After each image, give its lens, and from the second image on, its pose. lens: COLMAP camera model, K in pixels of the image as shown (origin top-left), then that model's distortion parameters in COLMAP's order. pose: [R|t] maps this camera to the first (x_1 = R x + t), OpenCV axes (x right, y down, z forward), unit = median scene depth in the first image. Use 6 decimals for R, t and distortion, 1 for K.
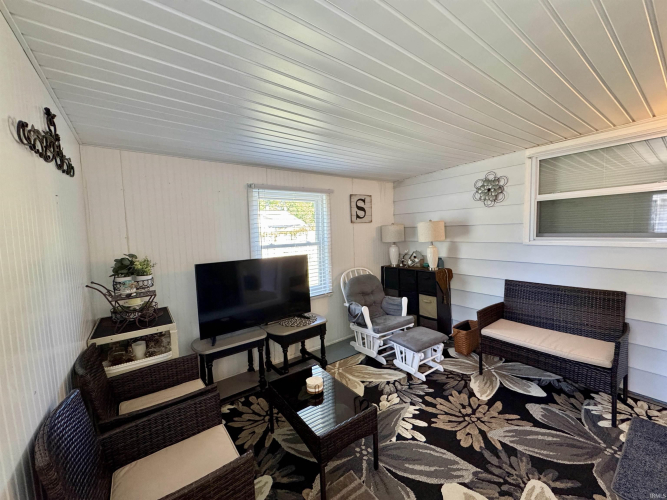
lens RADIAL K [[267.5, 0, 333.5], [0, 267.5, 250.0], [0, 0, 1]] dist [-0.001393, -0.000347]
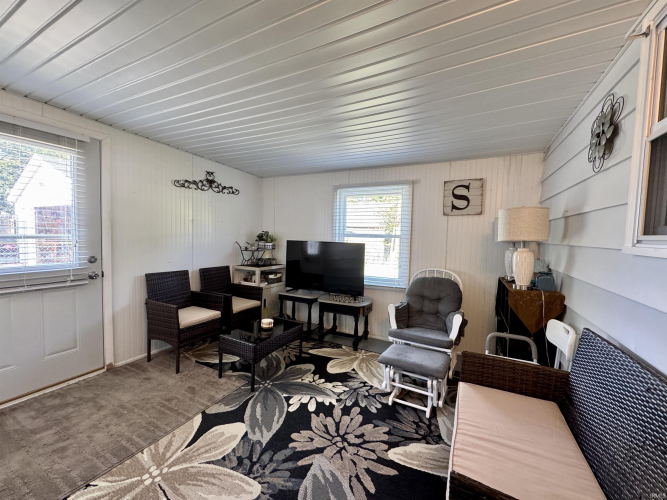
lens RADIAL K [[267.5, 0, 333.5], [0, 267.5, 250.0], [0, 0, 1]] dist [-0.001393, -0.000347]
pose [[0.446056, 0.093152, -0.890144, 0.990290], [-0.105426, 0.993113, 0.051098, 0.000227], [0.888774, 0.071052, 0.452805, 0.472478]]
